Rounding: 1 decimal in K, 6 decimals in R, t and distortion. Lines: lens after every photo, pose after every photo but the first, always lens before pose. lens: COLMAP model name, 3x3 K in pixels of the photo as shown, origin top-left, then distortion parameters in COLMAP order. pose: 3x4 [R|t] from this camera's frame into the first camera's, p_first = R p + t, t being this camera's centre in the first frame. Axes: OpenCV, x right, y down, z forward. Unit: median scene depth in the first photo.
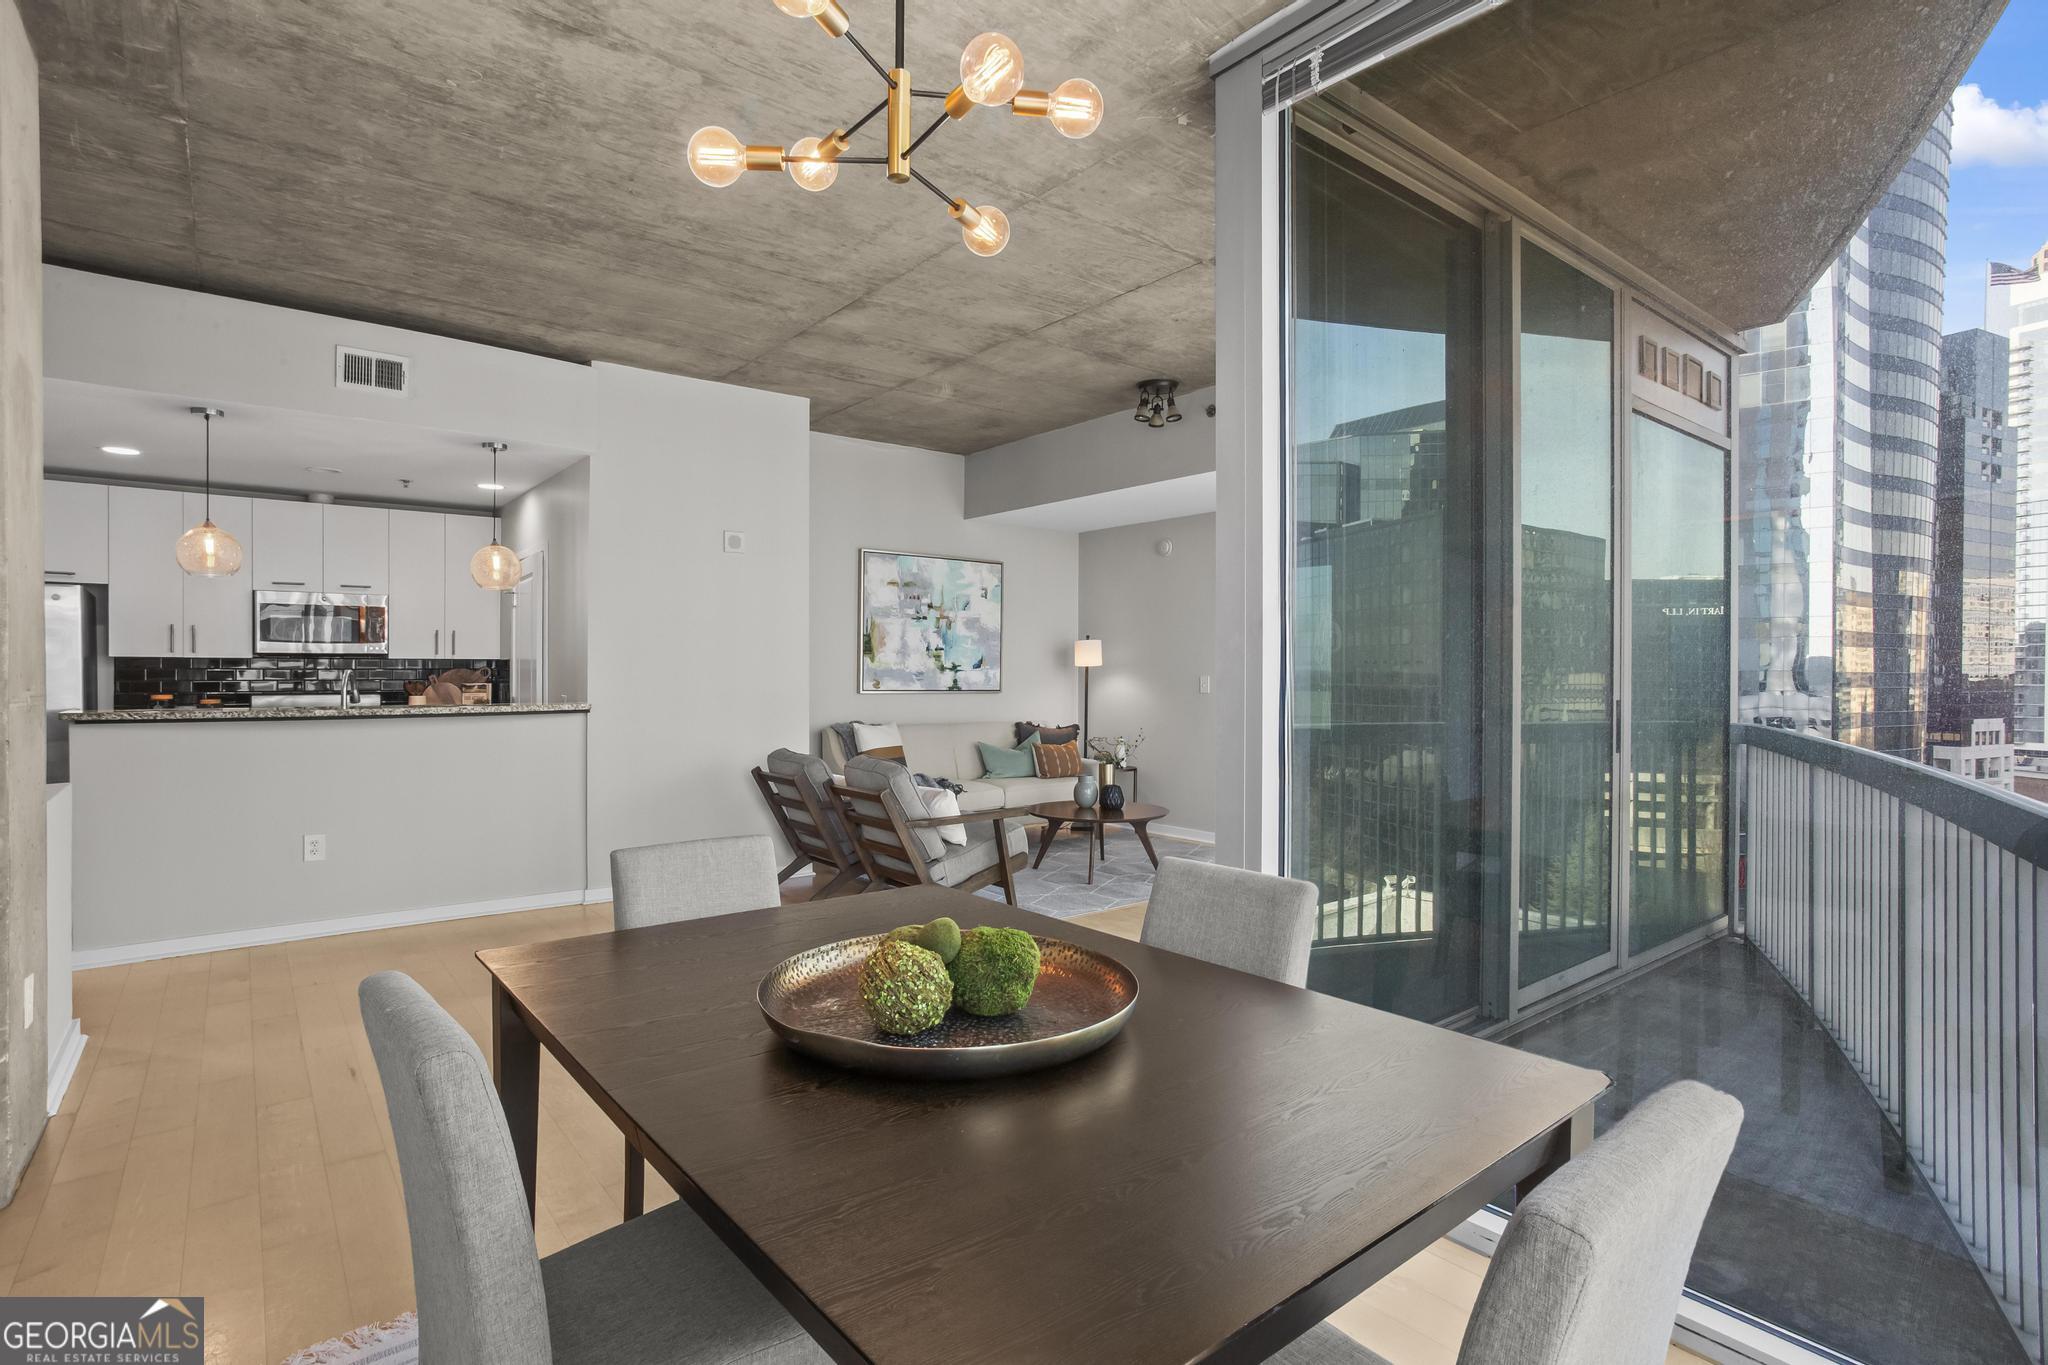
lens RADIAL K [[1022.9, 0, 1002.0], [0, 1022.9, 675.7], [0, 0, 1]] dist [-0.038631, 0.023197]
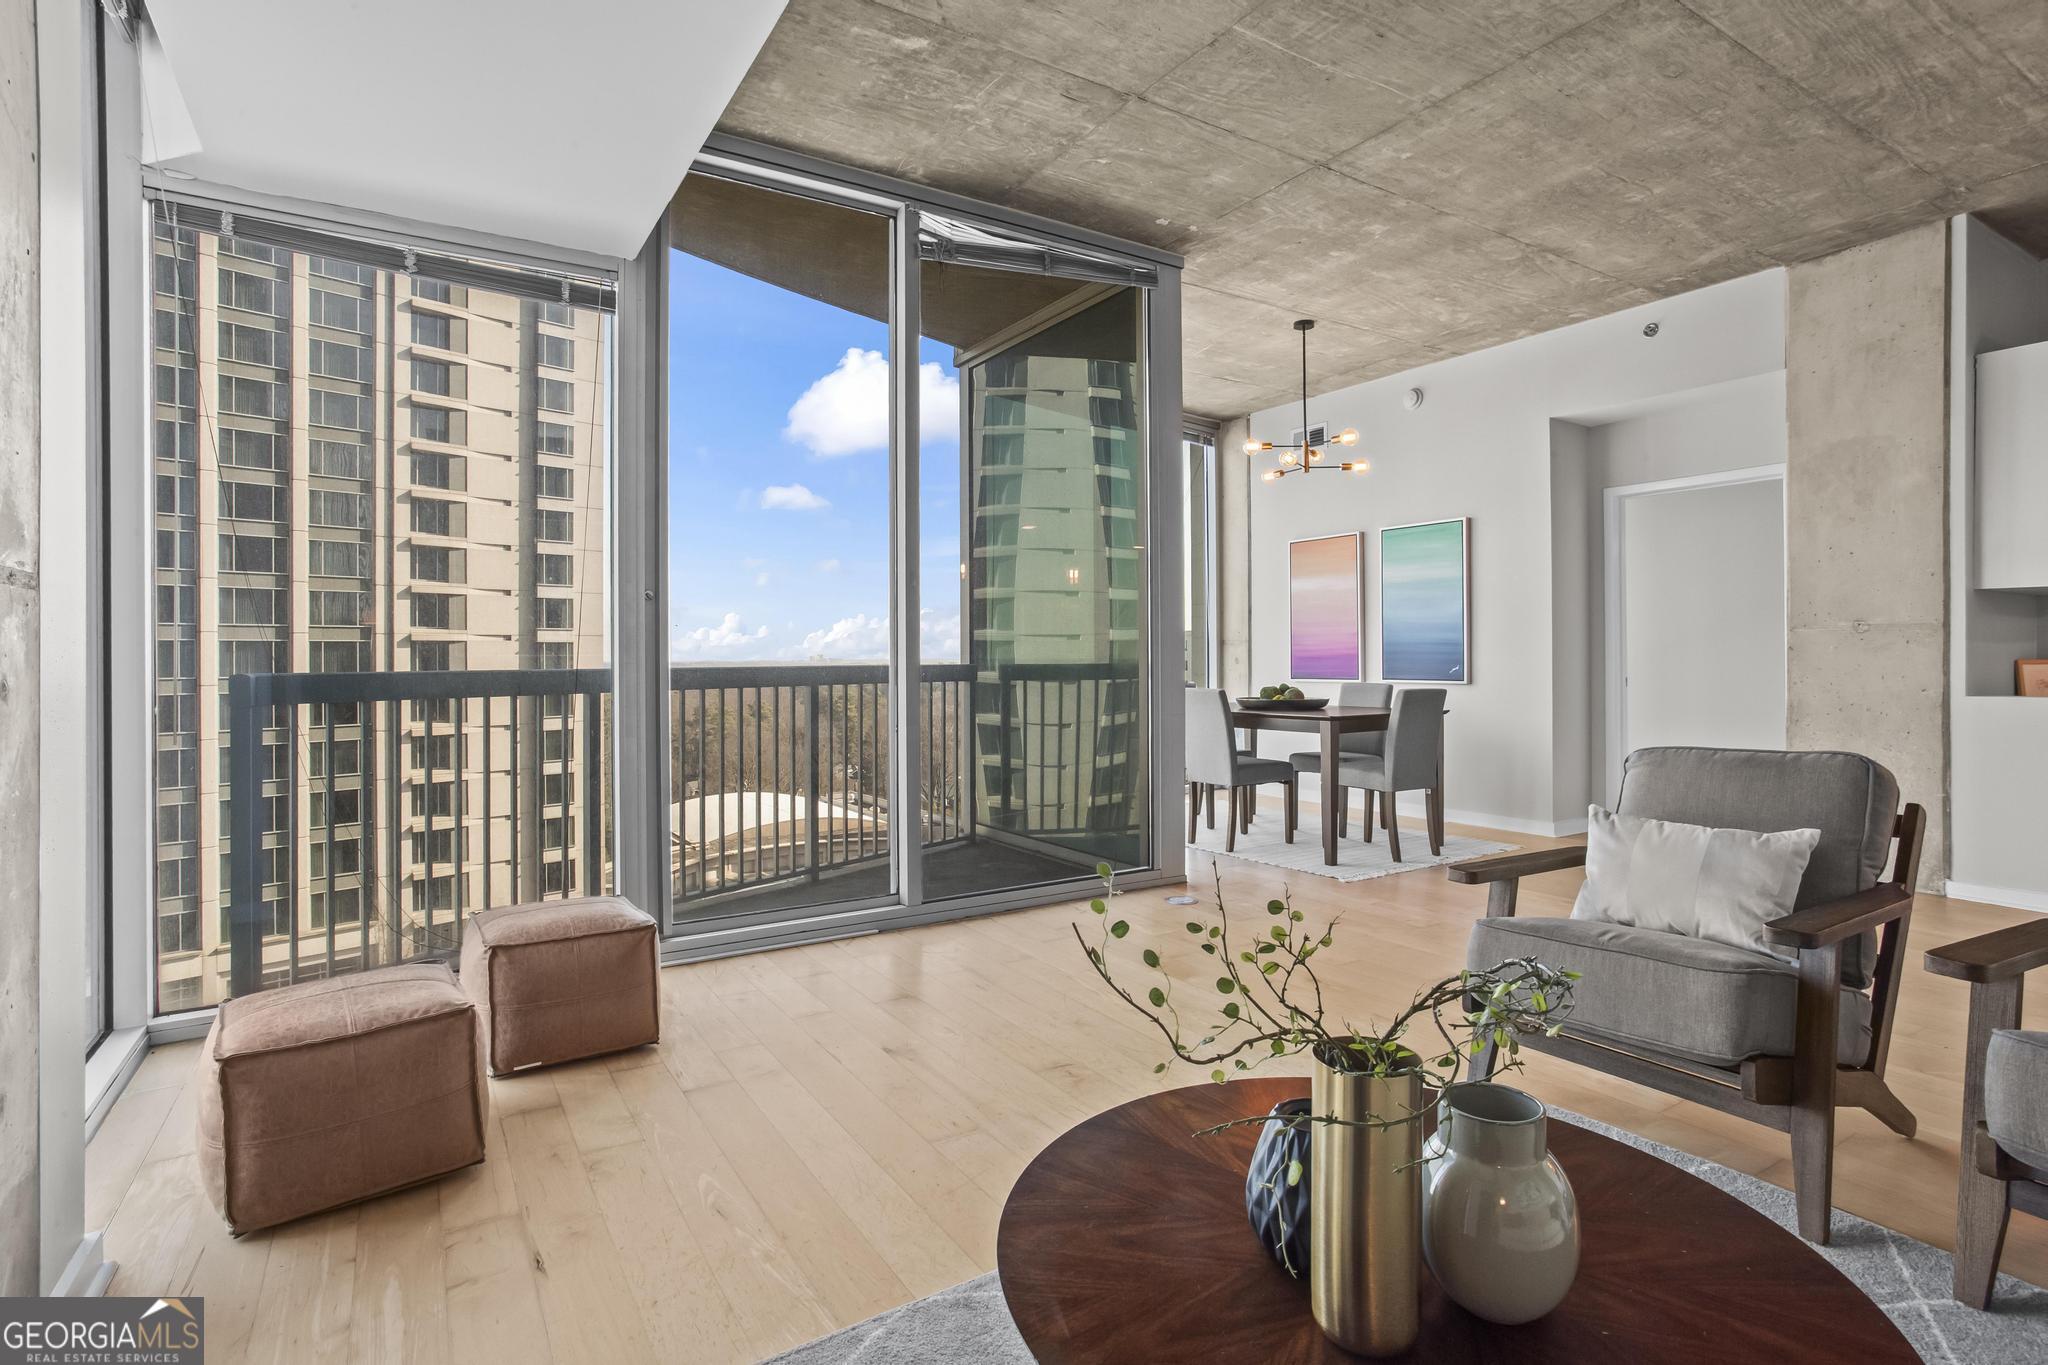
lens RADIAL K [[1022.9, 0, 1020.5], [0, 1022.9, 691.8], [0, 0, 1]] dist [-0.038631, 0.023197]
pose [[-0.994832, 0.002446, 0.101503, 0.177990], [0.005498, 0.999541, 0.029798, 0.034416], [-0.101383, 0.030203, -0.994389, 1.621164]]
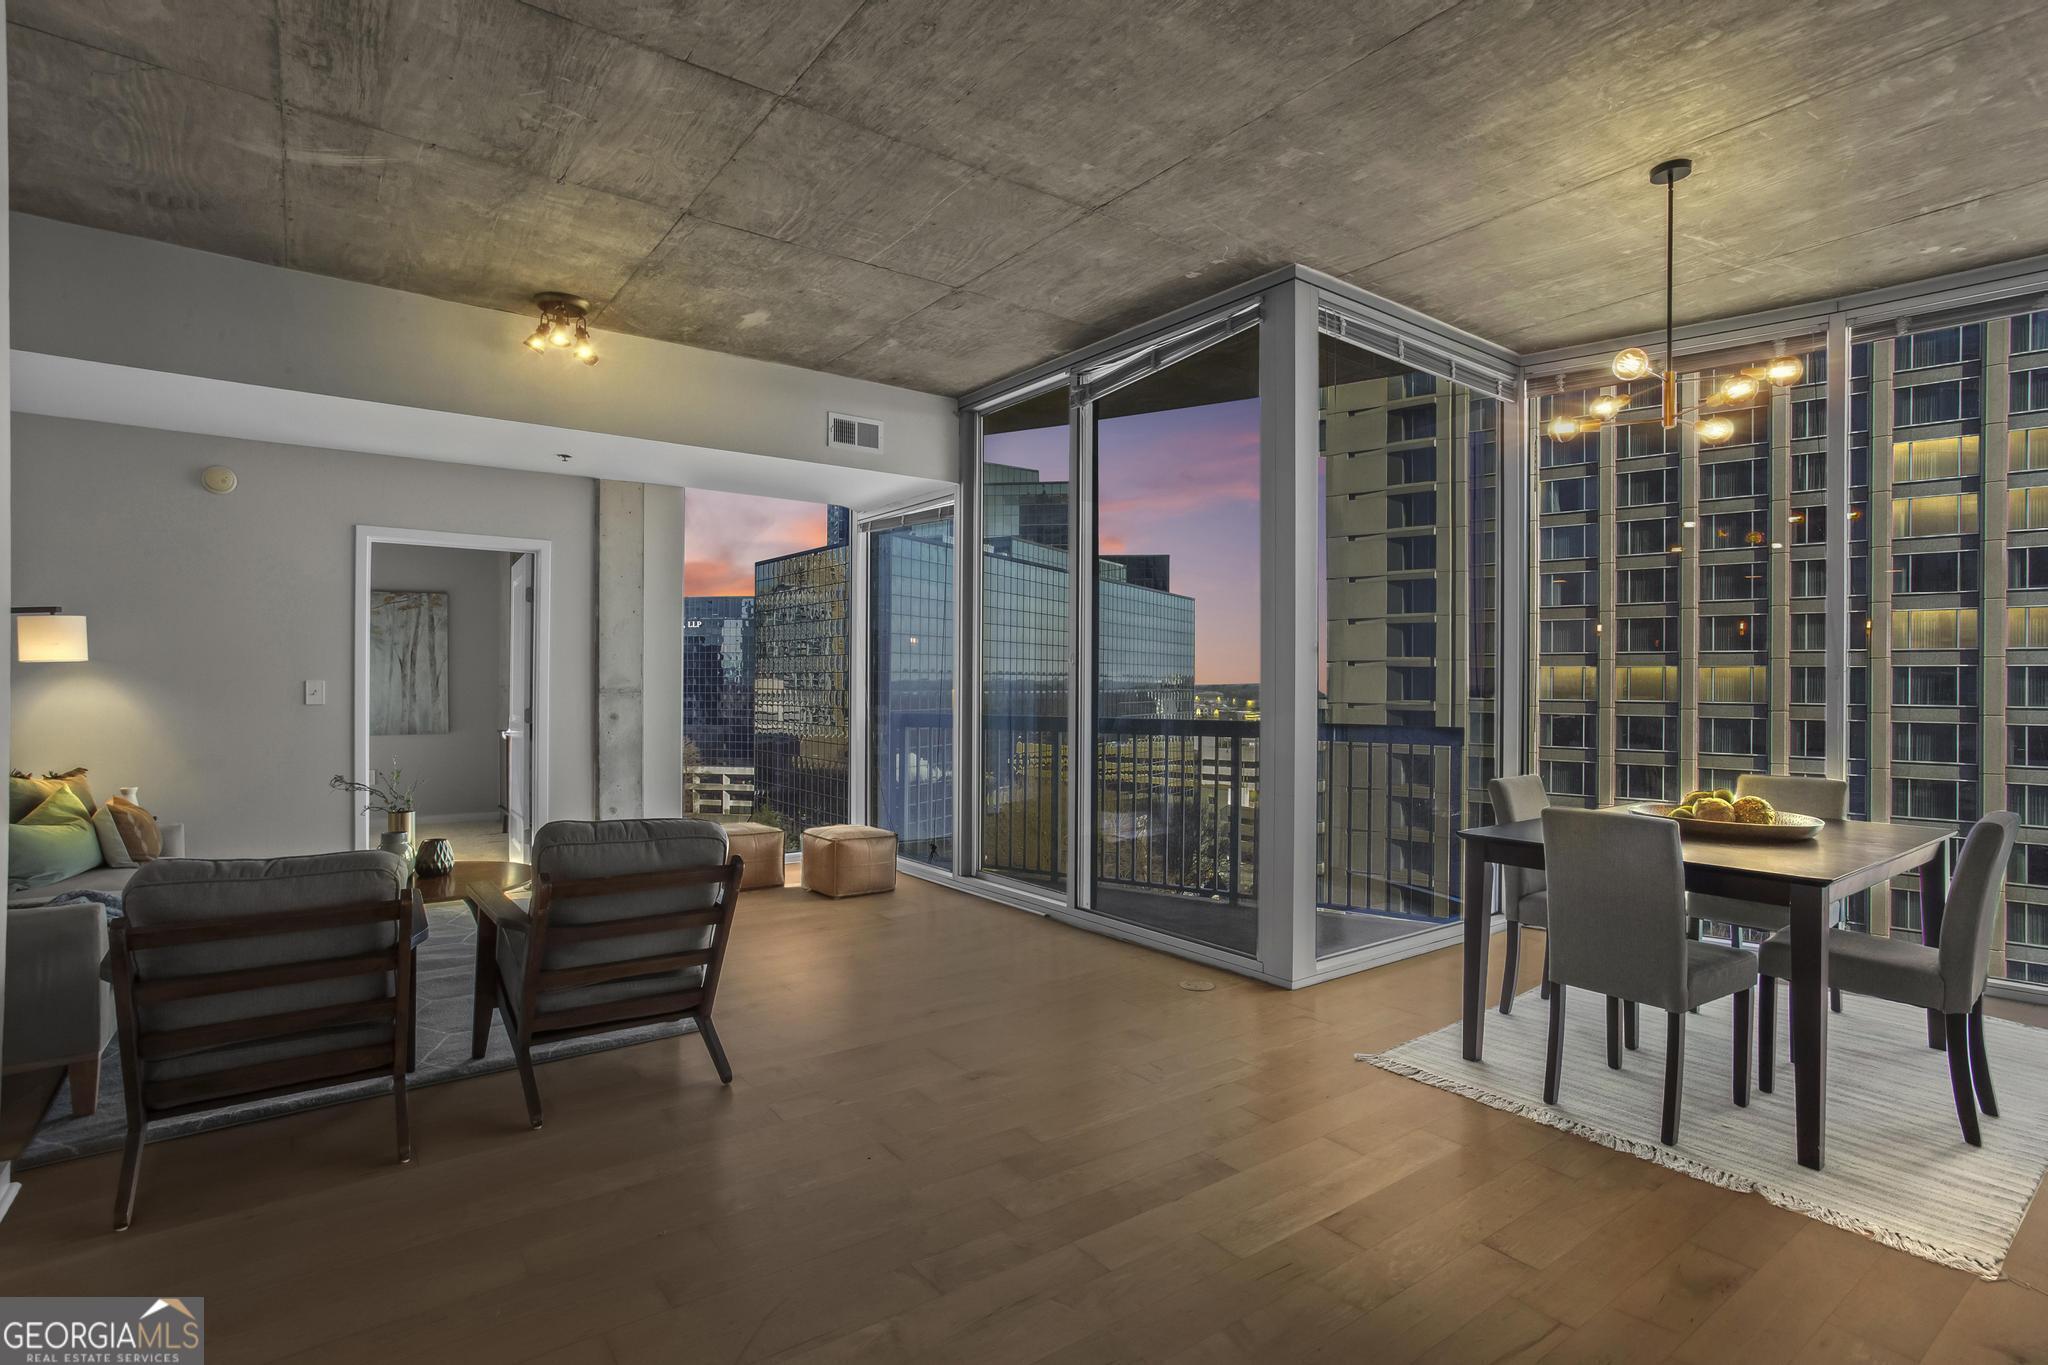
lens RADIAL K [[1022.9, 0, 1013.4], [0, 1022.9, 686.8], [0, 0, 1]] dist [-0.038631, 0.023197]
pose [[0.029267, -0.000435, 0.999572, -0.754543], [-0.005464, 0.999985, 0.000595, -0.000190], [-0.999557, -0.005479, 0.029264, 0.812184]]
